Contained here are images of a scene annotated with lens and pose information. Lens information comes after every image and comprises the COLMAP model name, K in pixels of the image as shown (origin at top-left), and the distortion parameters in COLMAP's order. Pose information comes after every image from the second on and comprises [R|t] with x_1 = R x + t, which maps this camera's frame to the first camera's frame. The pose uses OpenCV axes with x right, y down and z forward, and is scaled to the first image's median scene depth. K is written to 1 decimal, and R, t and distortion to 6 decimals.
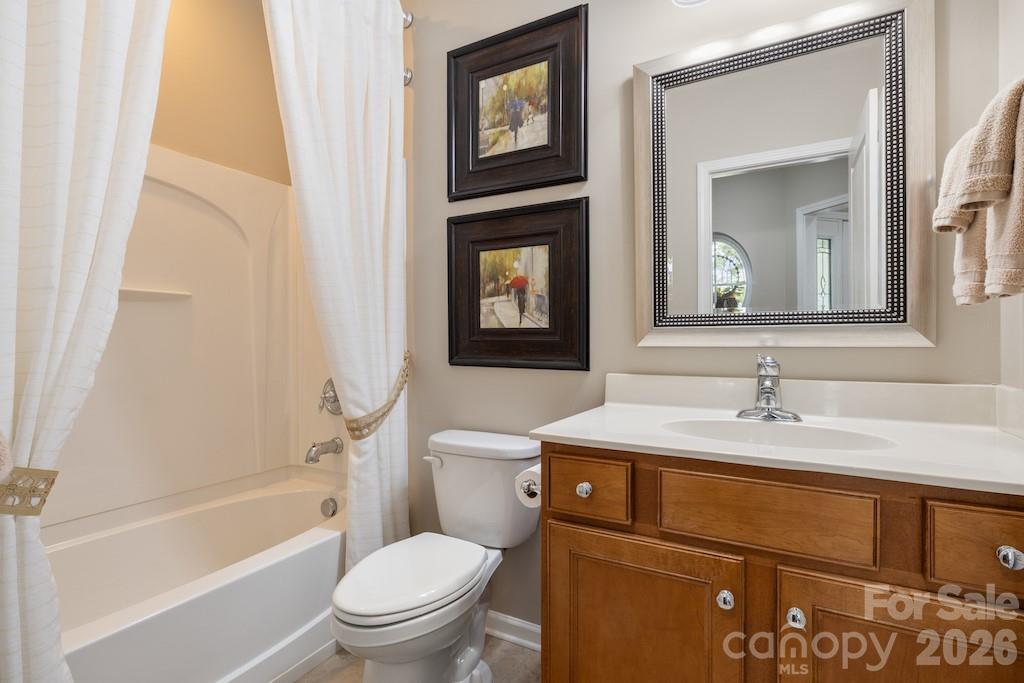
lens RADIAL K [[495.4, 0, 510.7], [0, 495.4, 344.1], [0, 0, 1]] dist [-0.002130, 0.000174]
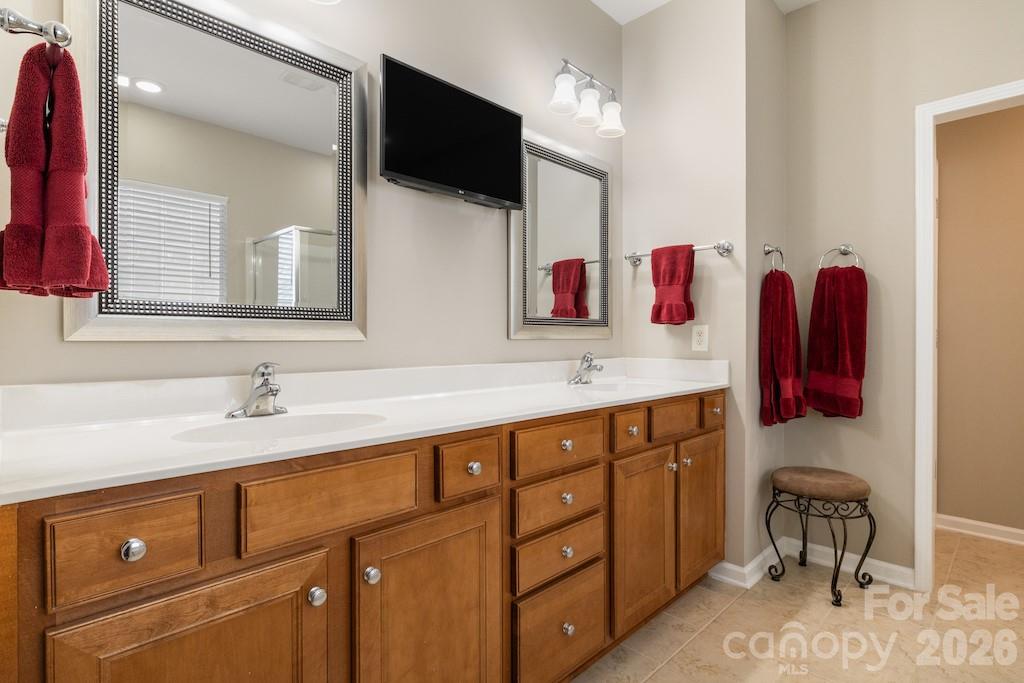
lens RADIAL K [[549.5, 0, 511.8], [0, 549.5, 338.5], [0, 0, 1]] dist [-0.001757, -0.001346]
pose [[0.219696, 0.001707, 0.975567, -0.396734], [0.001435, 0.999997, -0.002073, 0.002759], [-0.975567, 0.001856, 0.219693, 0.276154]]
